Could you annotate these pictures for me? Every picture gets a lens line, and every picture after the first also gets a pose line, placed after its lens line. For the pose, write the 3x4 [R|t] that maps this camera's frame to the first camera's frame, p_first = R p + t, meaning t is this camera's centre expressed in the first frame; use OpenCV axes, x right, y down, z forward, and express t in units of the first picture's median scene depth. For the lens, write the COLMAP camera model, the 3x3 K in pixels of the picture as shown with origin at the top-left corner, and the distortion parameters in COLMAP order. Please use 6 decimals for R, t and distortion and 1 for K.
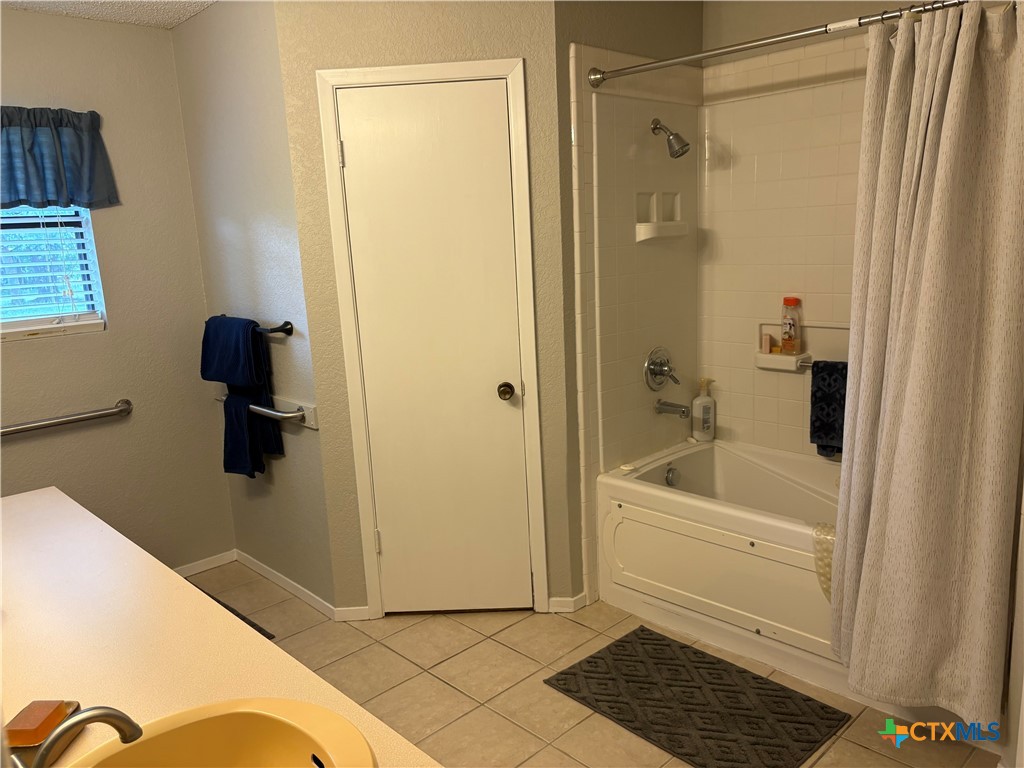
lens RADIAL K [[772.9, 0, 515.5], [0, 772.9, 385.6], [0, 0, 1]] dist [0.039953, -0.049146]
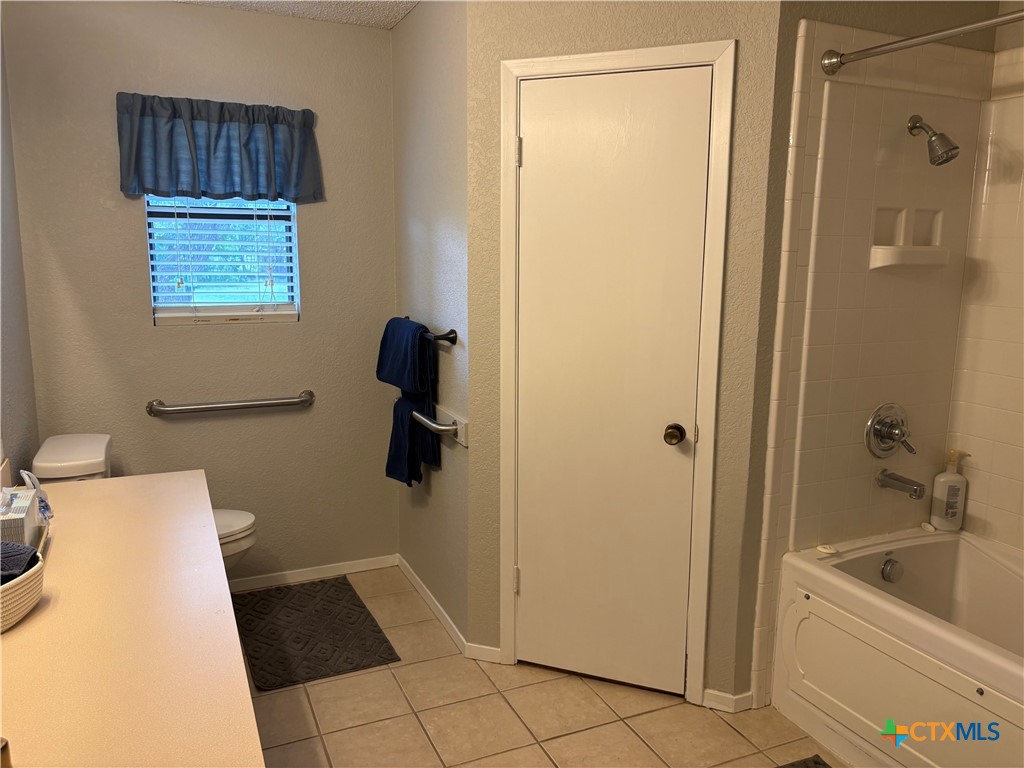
lens RADIAL K [[772.9, 0, 509.0], [0, 772.9, 380.0], [0, 0, 1]] dist [0.039953, -0.049146]
pose [[0.937694, 0.112036, -0.328904, 0.085858], [-0.120660, 0.992677, -0.005858, -0.023889], [0.325839, 0.045178, 0.944345, 0.136594]]
